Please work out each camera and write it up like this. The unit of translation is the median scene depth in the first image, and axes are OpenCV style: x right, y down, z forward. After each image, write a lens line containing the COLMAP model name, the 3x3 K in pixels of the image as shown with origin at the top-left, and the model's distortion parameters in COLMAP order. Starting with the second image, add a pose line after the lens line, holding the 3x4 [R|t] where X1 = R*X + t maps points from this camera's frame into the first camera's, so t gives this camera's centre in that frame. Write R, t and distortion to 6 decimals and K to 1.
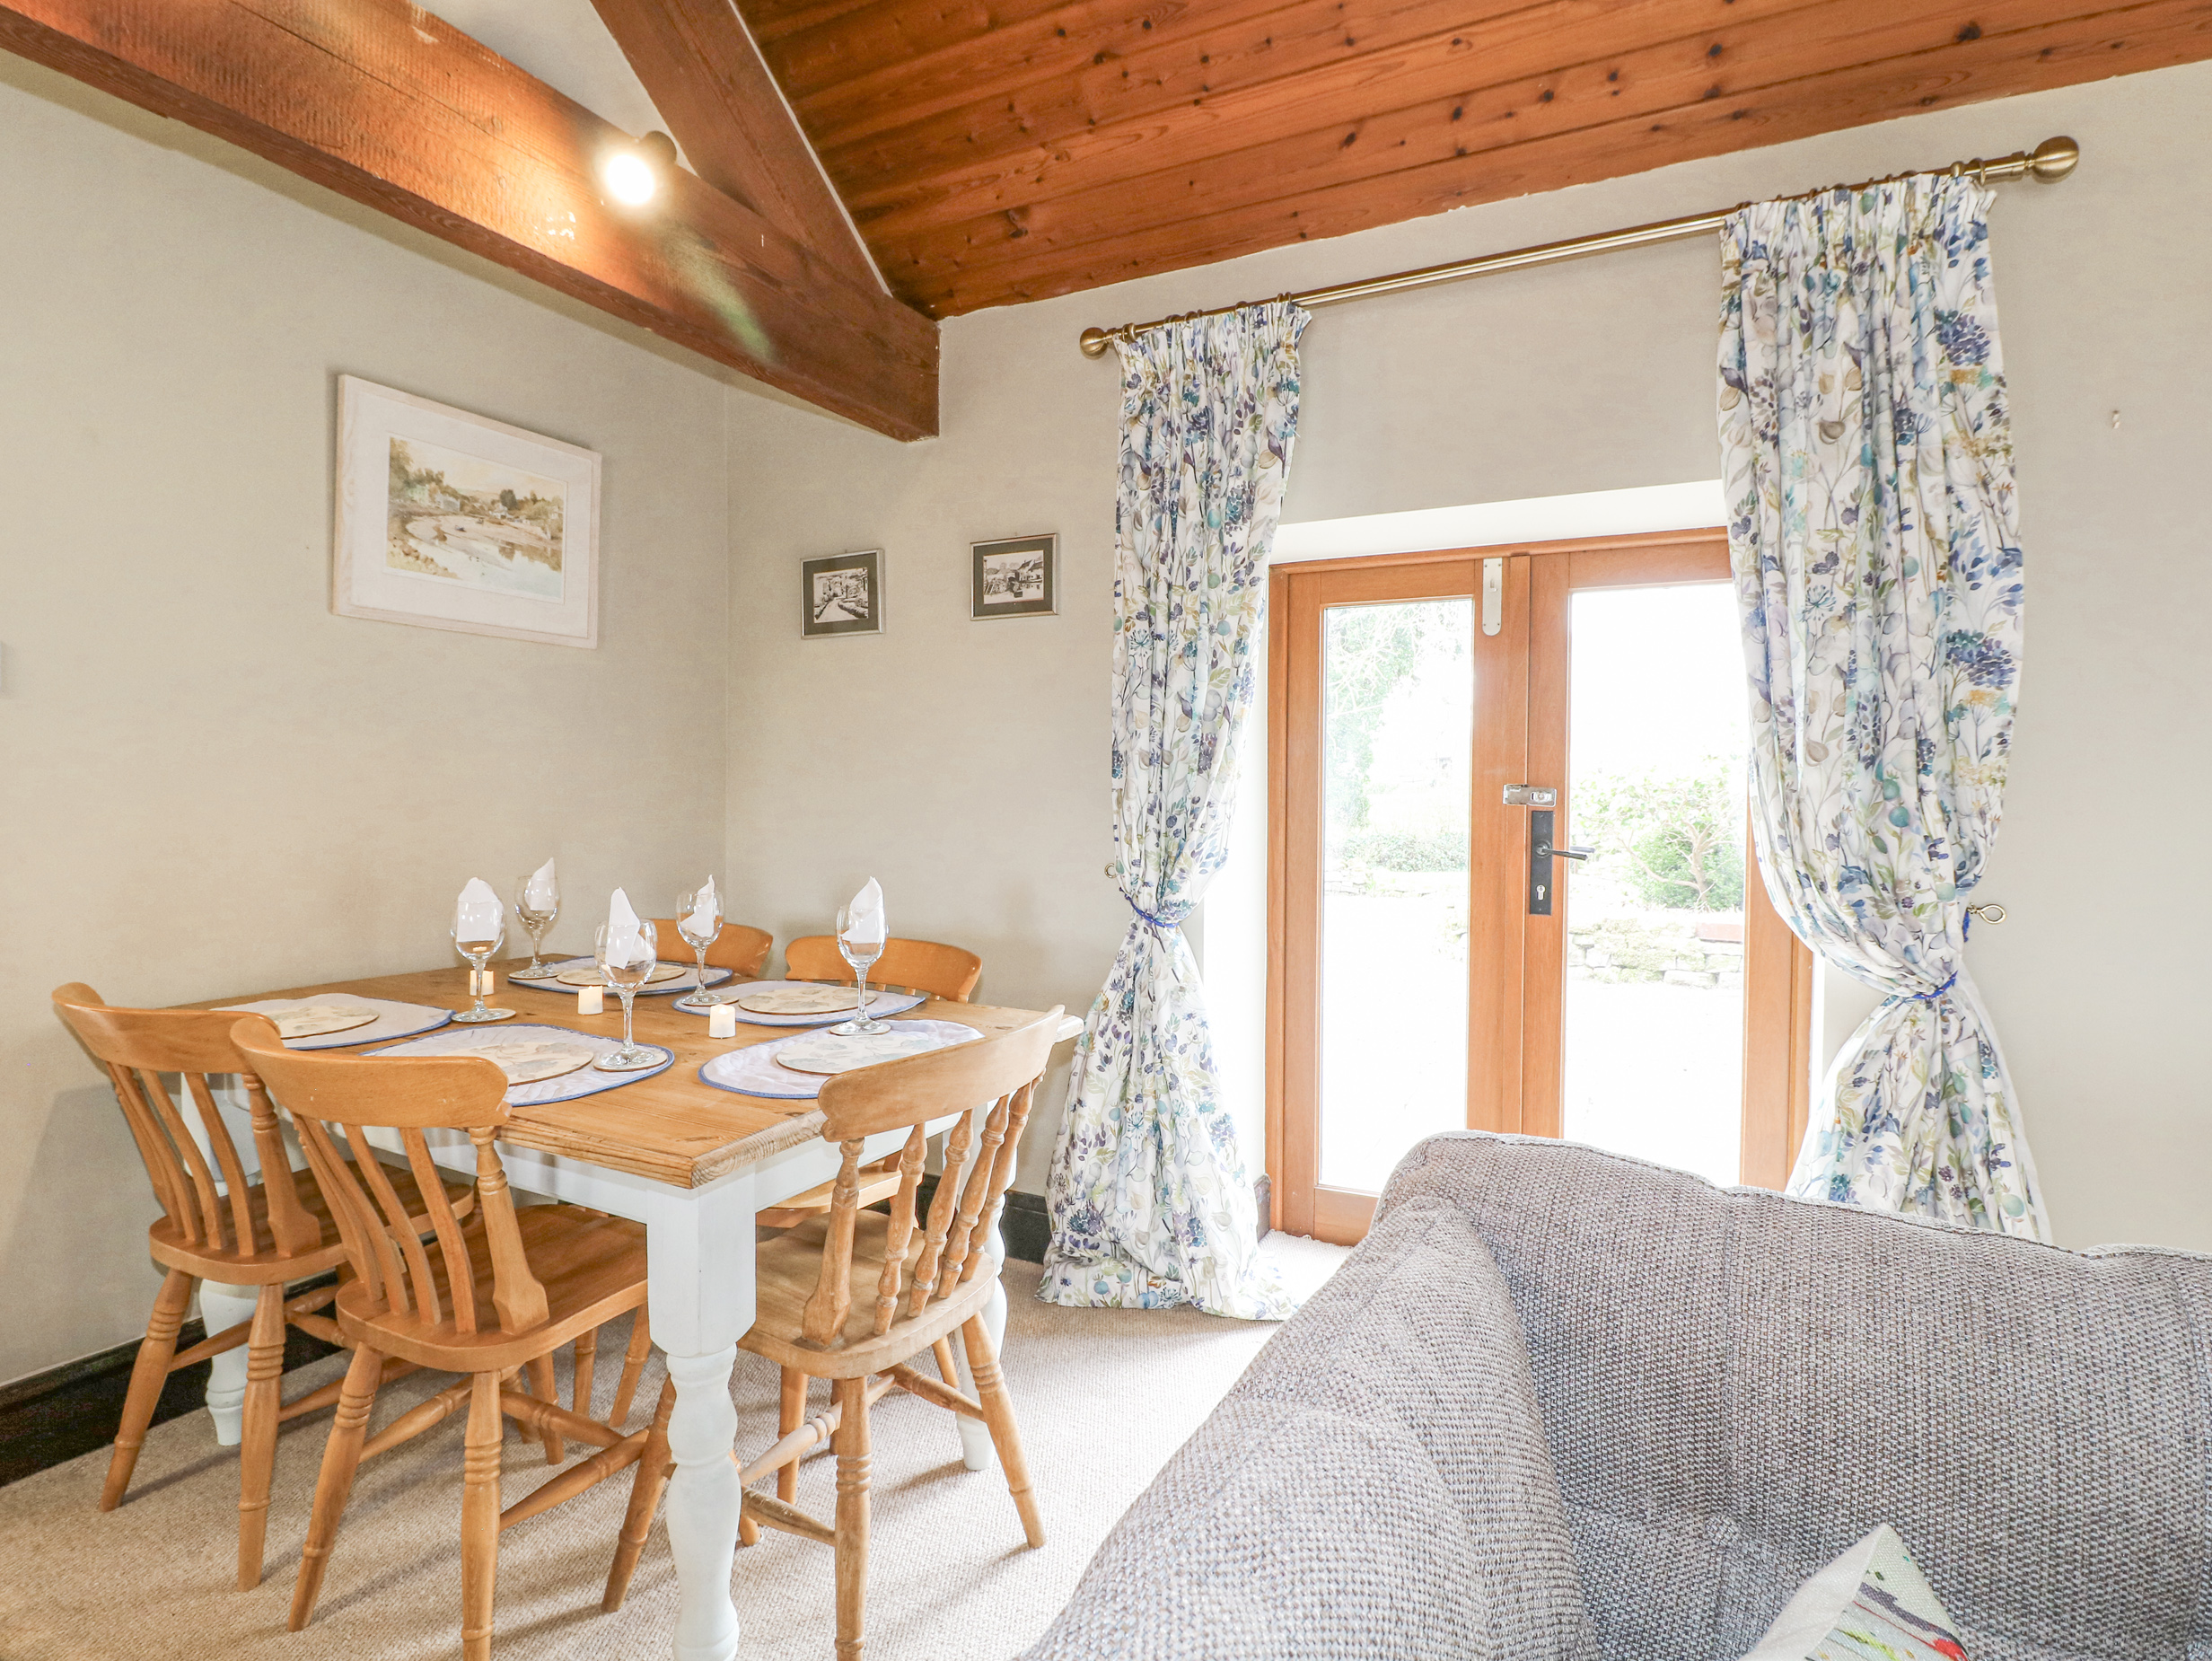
lens RADIAL K [[1151.0, 0, 1104.7], [0, 1151.0, 807.9], [0, 0, 1]] dist [0.004967, -0.014741]
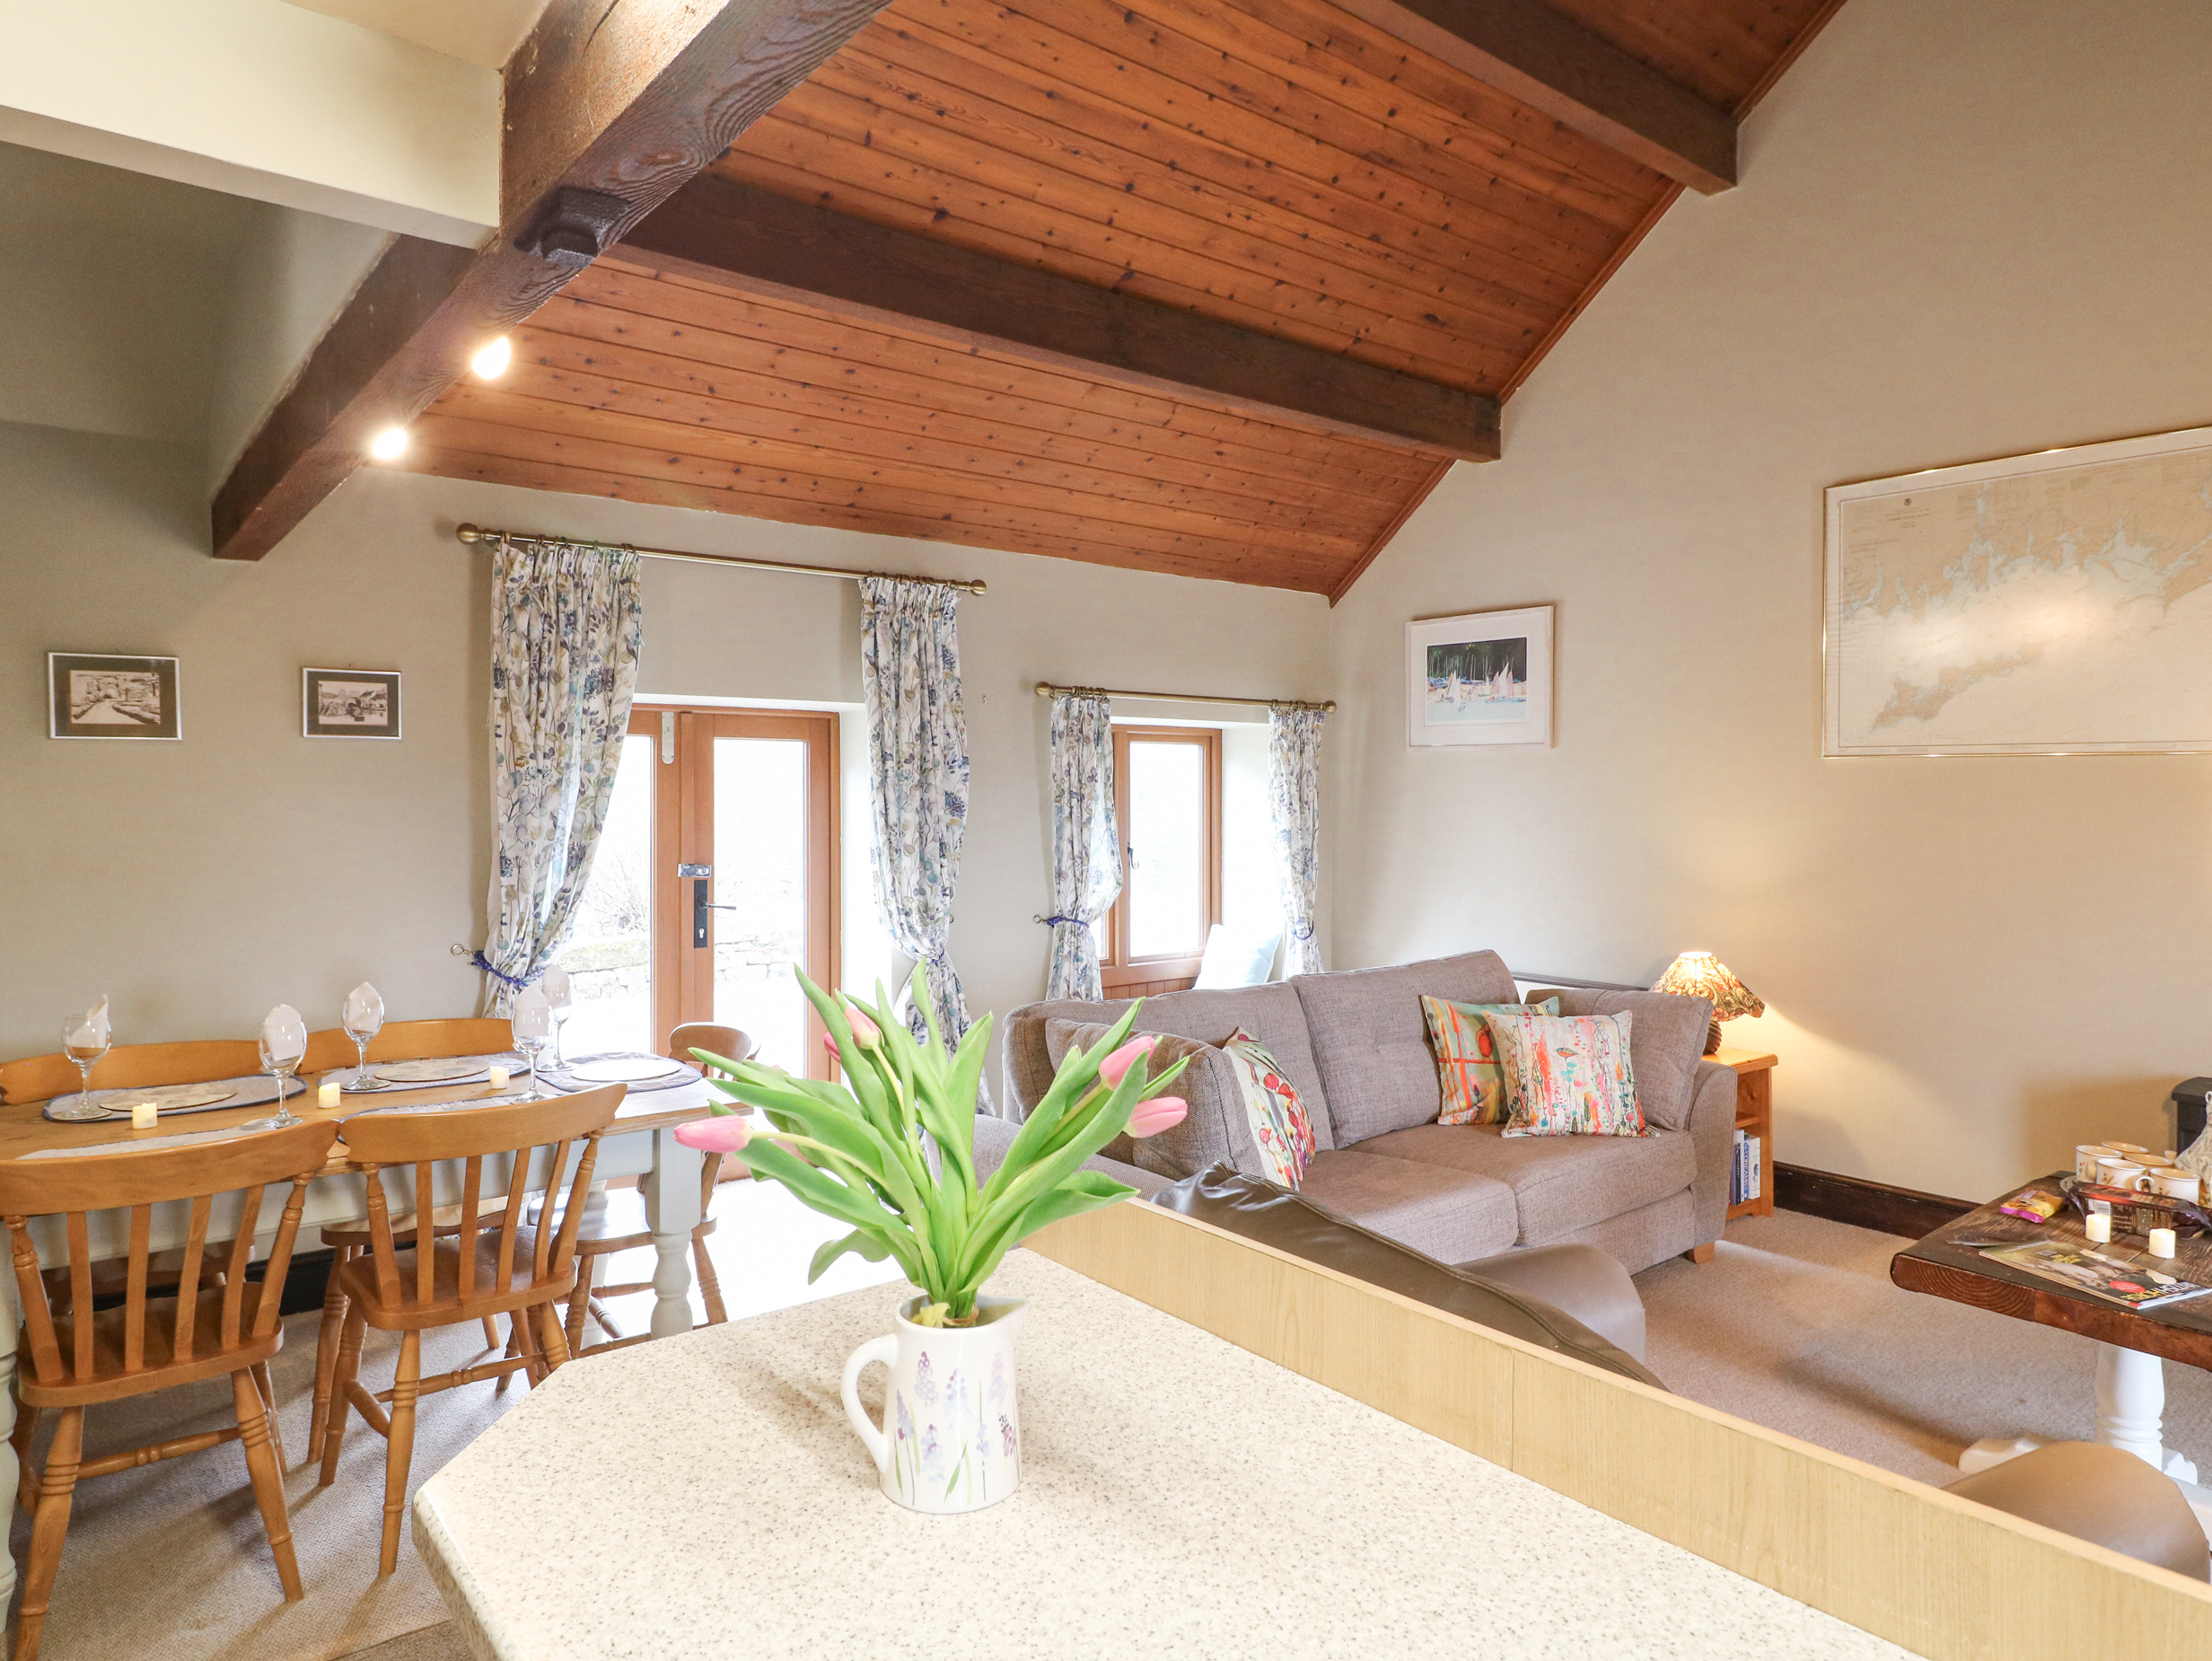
lens RADIAL K [[1406.4, 0, 1106.0], [0, 1406.4, 830.5], [0, 0, 1]] dist [-0.004238, -0.001391]
pose [[0.411057, -0.031015, 0.911082, -1.210841], [0.022026, 0.999467, 0.024087, -0.106362], [-0.911343, 0.010166, 0.411521, -0.289533]]
